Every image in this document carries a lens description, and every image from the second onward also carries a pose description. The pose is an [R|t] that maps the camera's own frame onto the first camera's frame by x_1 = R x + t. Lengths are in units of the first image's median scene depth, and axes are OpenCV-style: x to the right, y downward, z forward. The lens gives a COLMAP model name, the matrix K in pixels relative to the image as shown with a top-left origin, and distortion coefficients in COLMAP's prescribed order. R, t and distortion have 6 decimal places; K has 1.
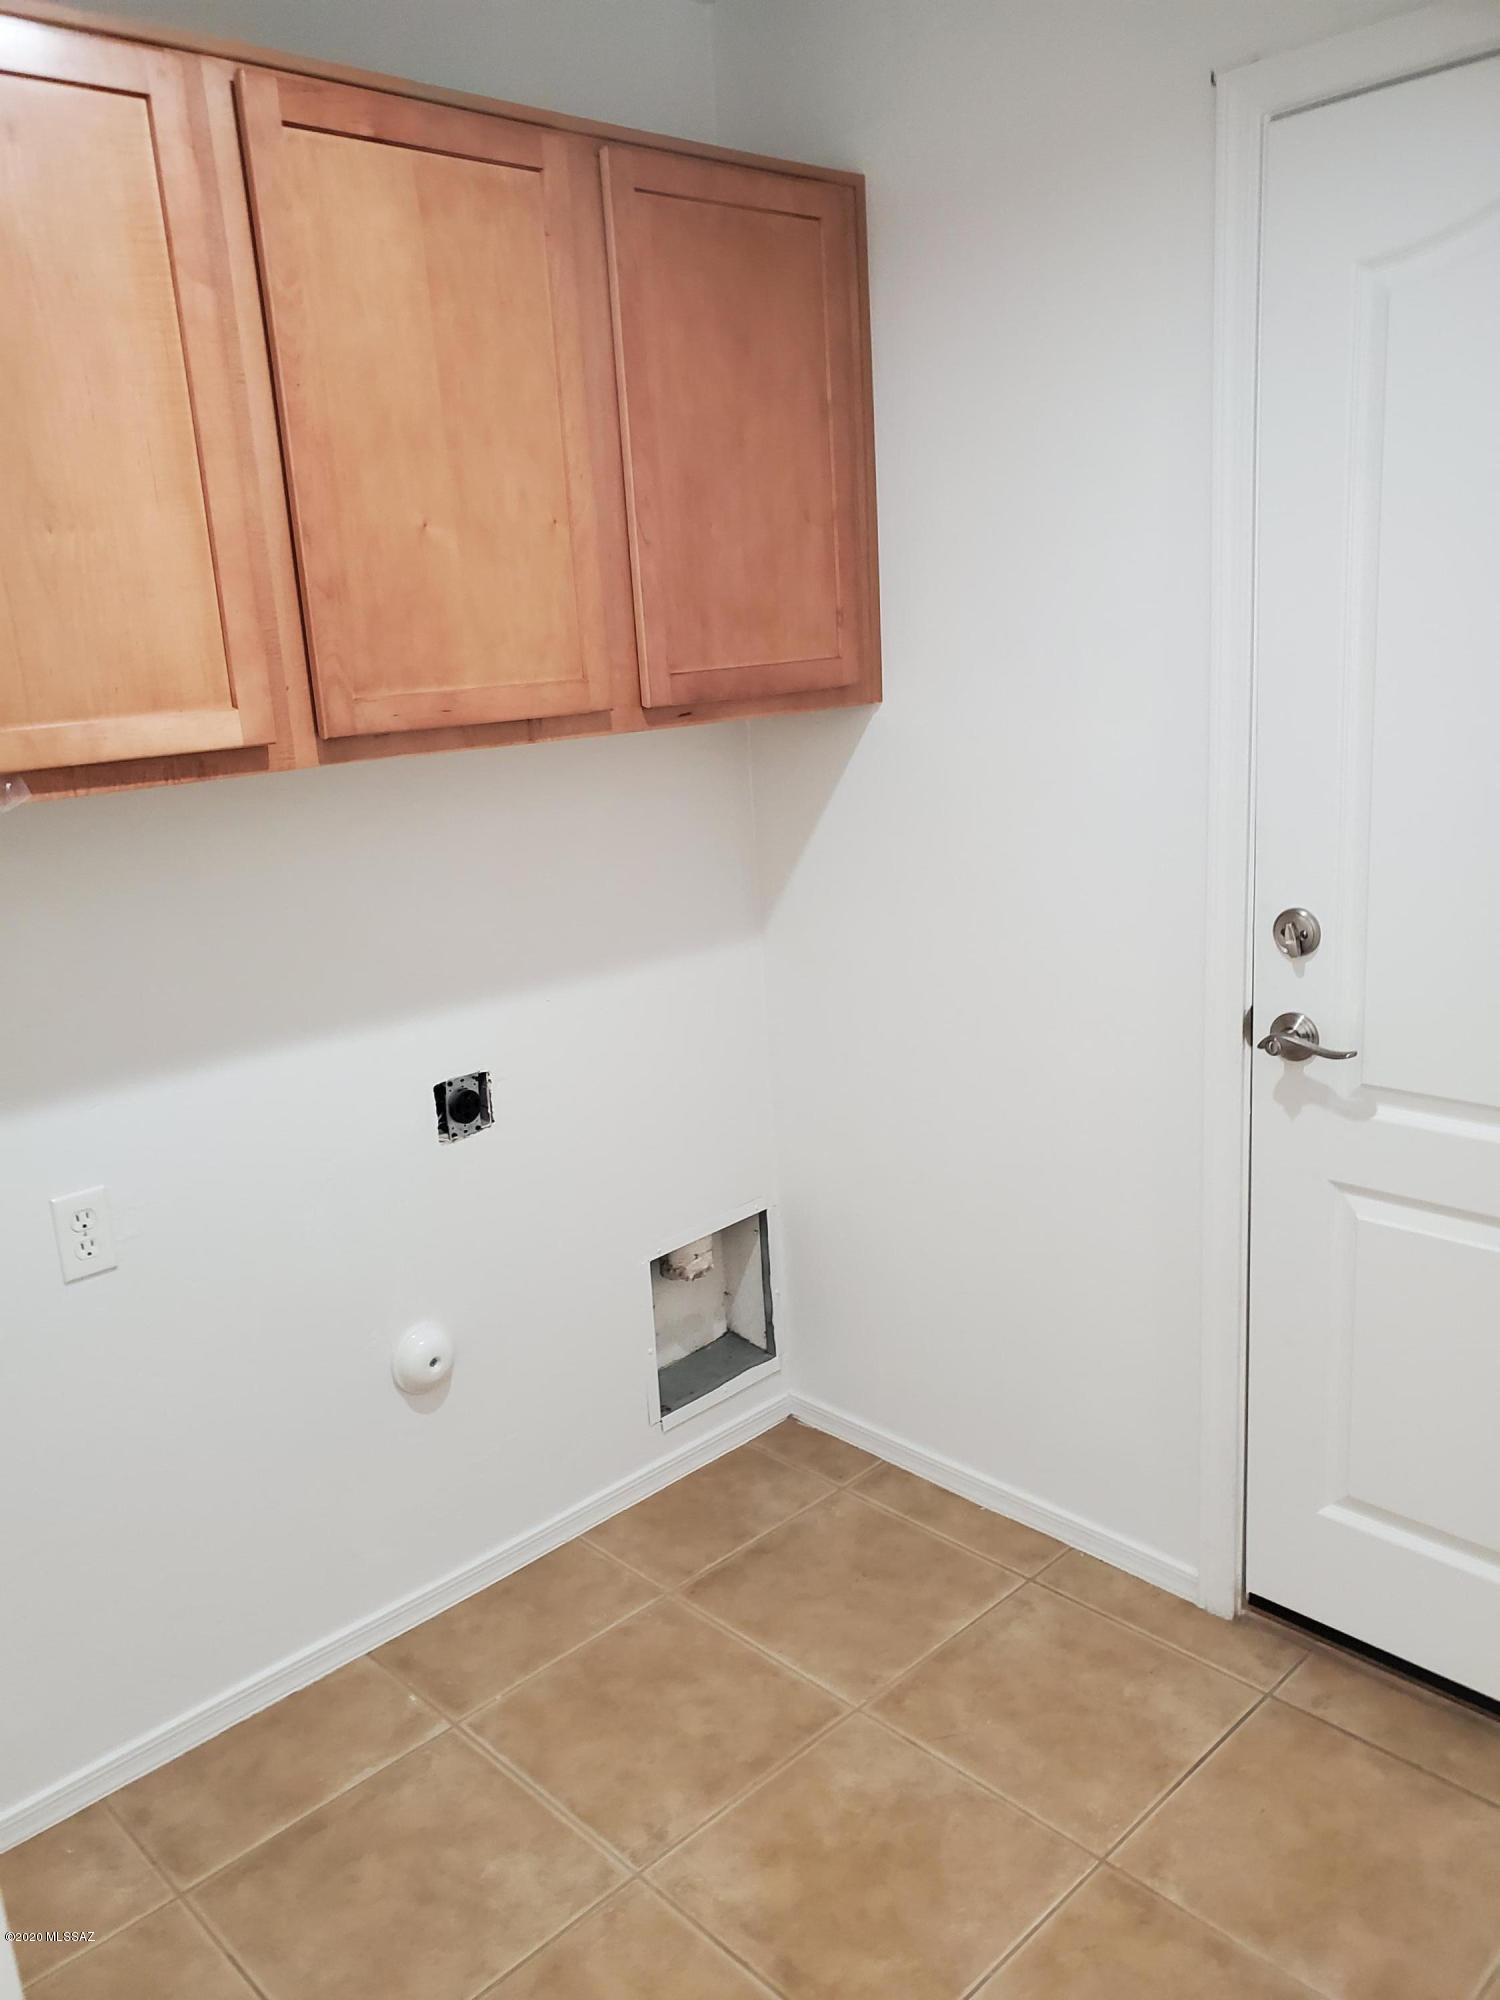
lens RADIAL K [[1530.3, 0, 750.0], [0, 1530.3, 1000.0], [0, 0, 1]] dist [0.111504, -0.195610]
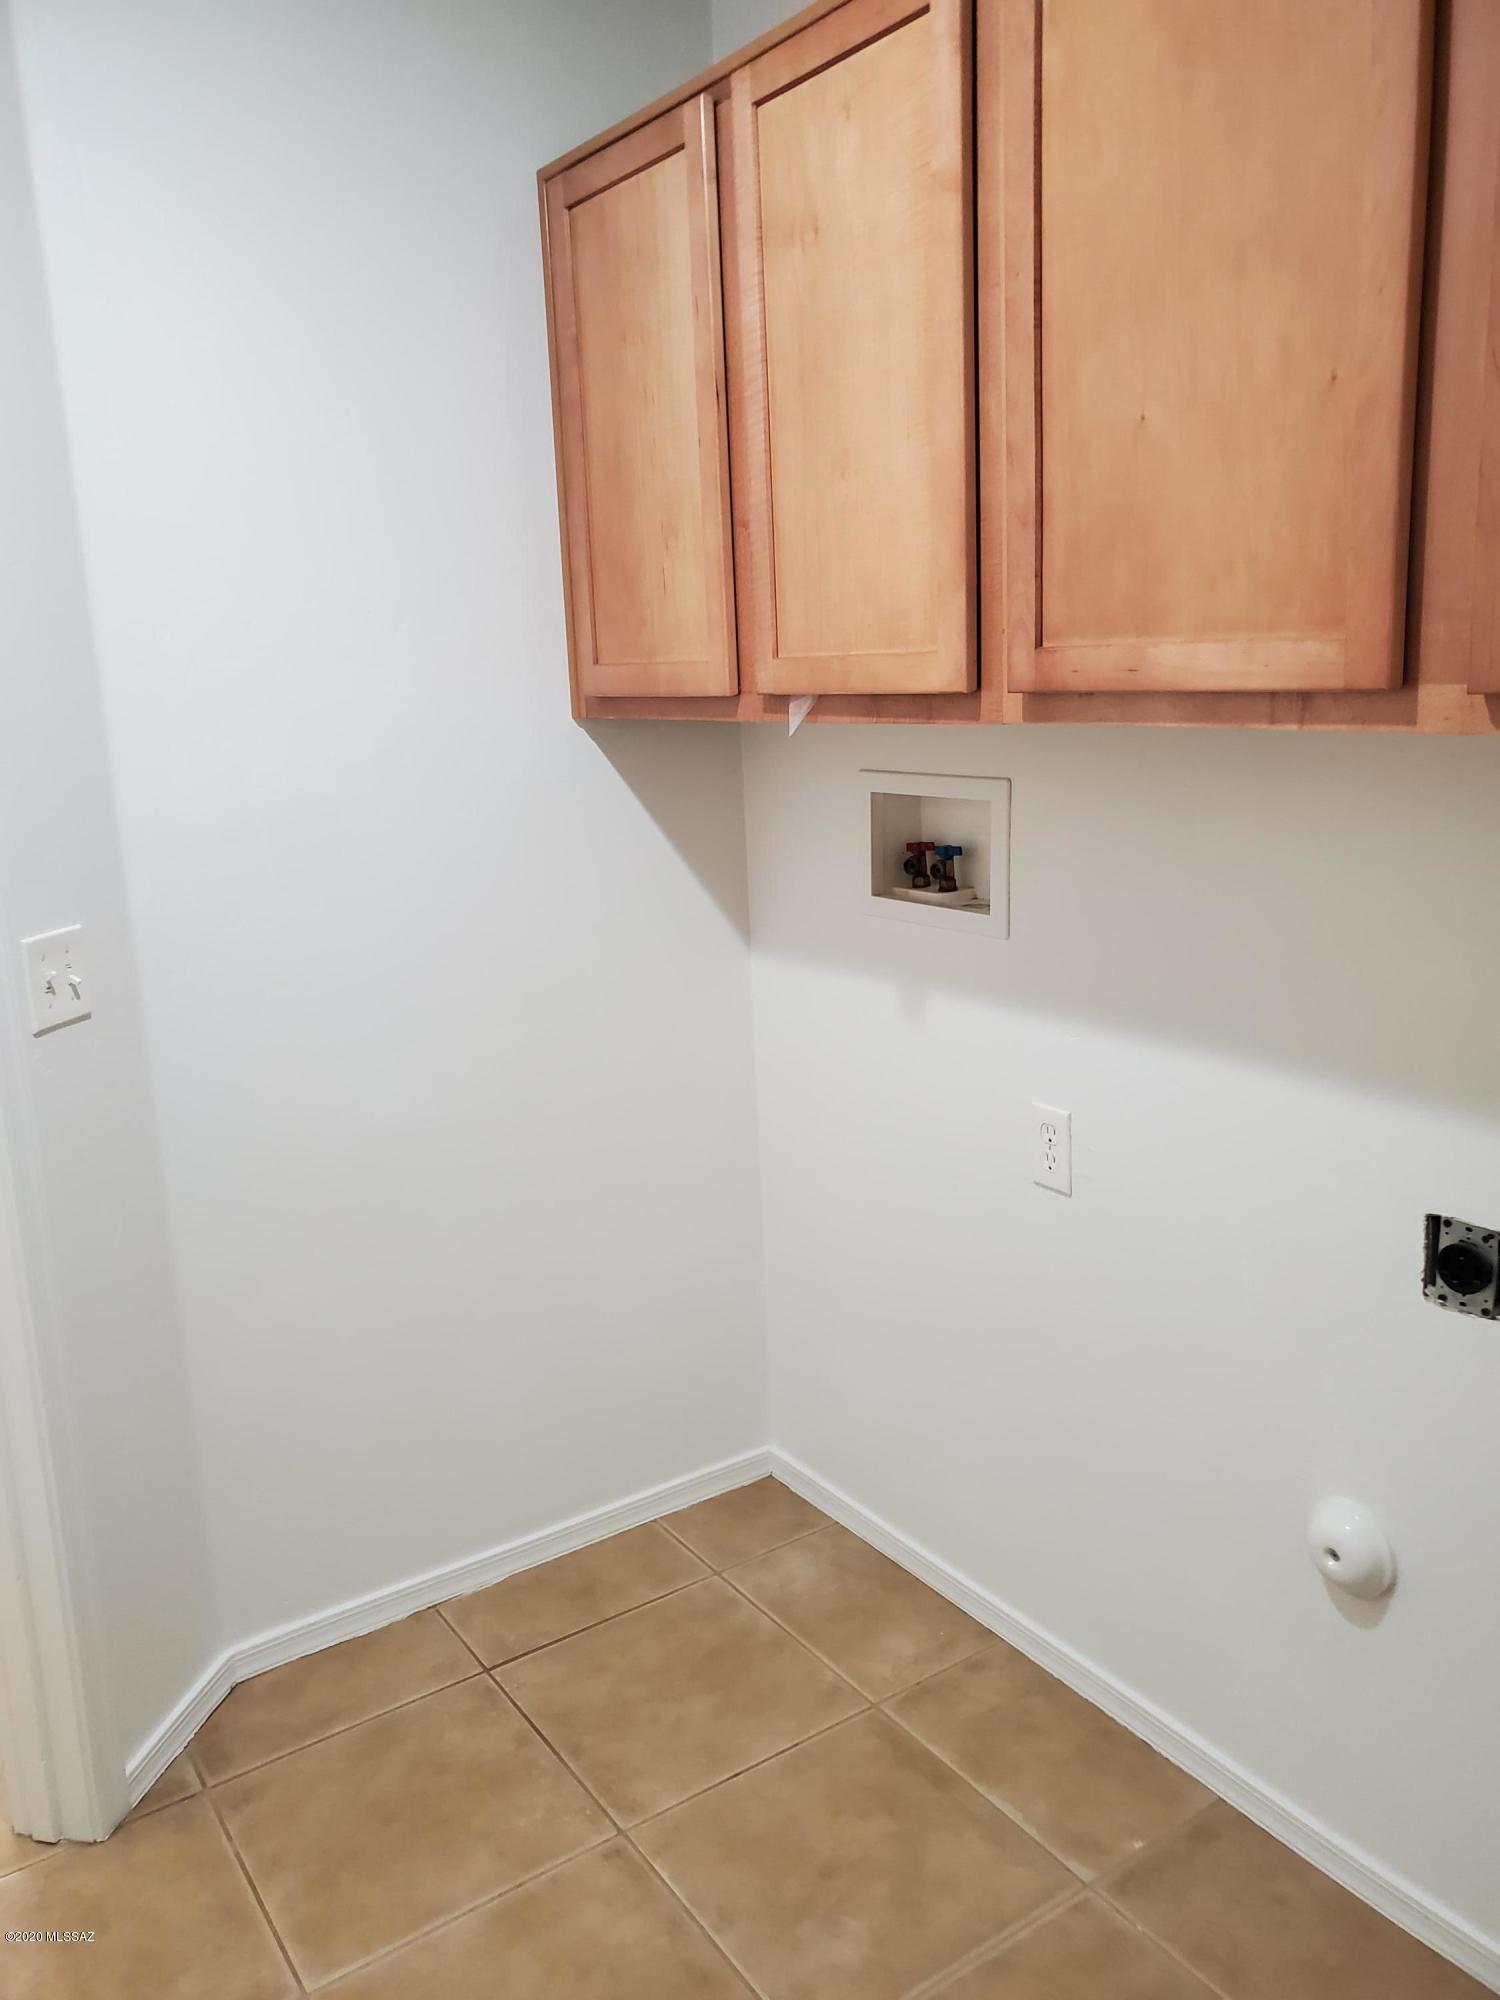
lens RADIAL K [[1544.4, 0, 744.9], [0, 1544.4, 988.0], [0, 0, 1]] dist [0.034813, -0.013006]
pose [[-0.181070, 0.269557, -0.945808, 0.559030], [-0.182878, 0.935703, 0.301688, -0.224317], [0.966317, 0.227594, -0.120131, 0.899437]]
